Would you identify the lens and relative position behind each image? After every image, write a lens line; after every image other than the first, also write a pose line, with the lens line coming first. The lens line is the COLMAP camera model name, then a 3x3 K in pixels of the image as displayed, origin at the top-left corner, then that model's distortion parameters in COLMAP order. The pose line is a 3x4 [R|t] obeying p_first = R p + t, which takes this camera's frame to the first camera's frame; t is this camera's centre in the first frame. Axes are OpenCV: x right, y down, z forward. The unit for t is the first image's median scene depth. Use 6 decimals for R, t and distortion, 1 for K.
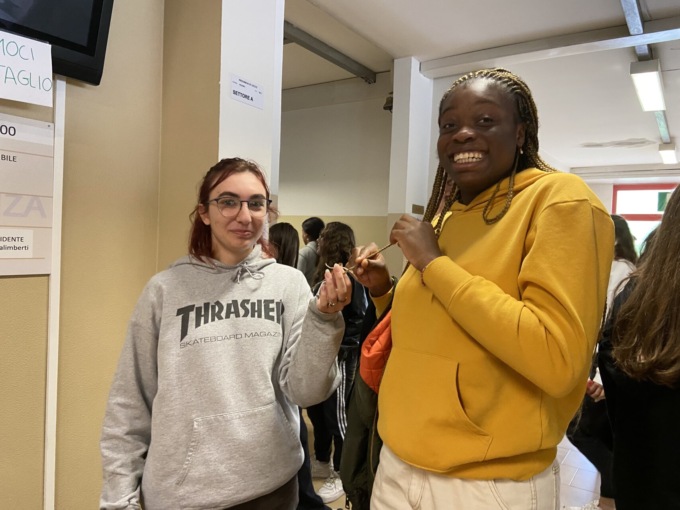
lens RADIAL K [[517.4, 0, 336.2], [0, 517.4, 251.9], [0, 0, 1]] dist [0.096705, -0.126820]
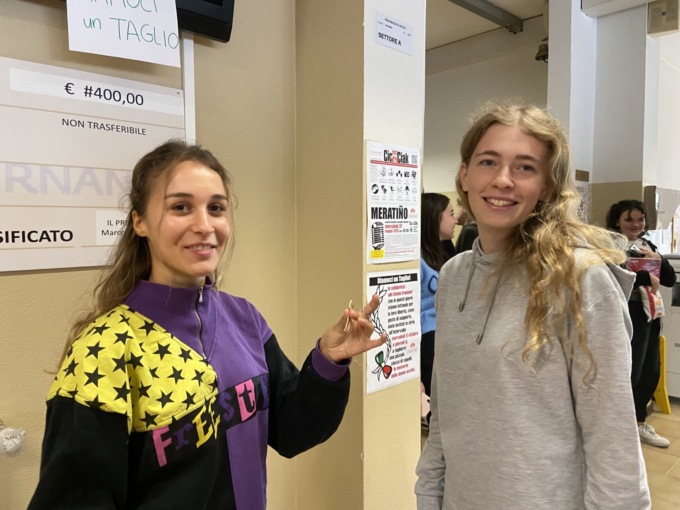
lens RADIAL K [[517.4, 0, 342.1], [0, 517.4, 250.1], [0, 0, 1]] dist [0.096705, -0.126820]
pose [[0.976321, -0.029233, -0.214345, -0.046979], [0.034943, 0.999127, 0.022896, 0.006293], [0.213488, -0.029844, 0.976490, 0.093717]]
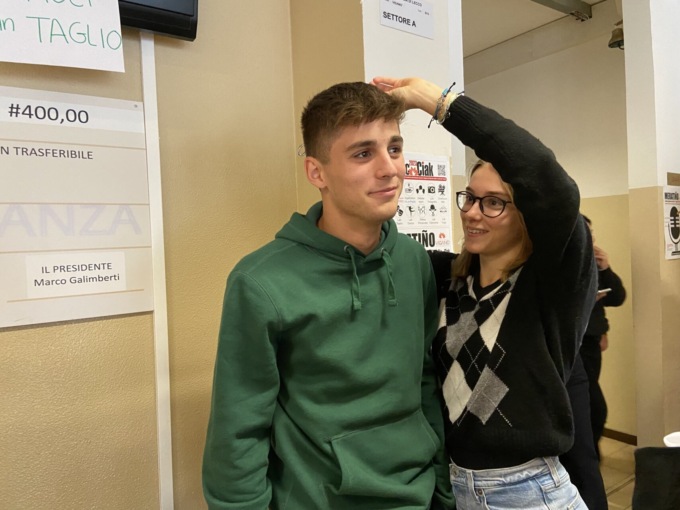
lens RADIAL K [[517.4, 0, 346.1], [0, 517.4, 251.2], [0, 0, 1]] dist [0.096705, -0.126820]
pose [[0.935994, -0.071834, -0.344608, -0.021007], [0.069671, 0.997395, -0.018675, -0.003732], [0.345052, -0.006530, 0.938561, 0.204279]]
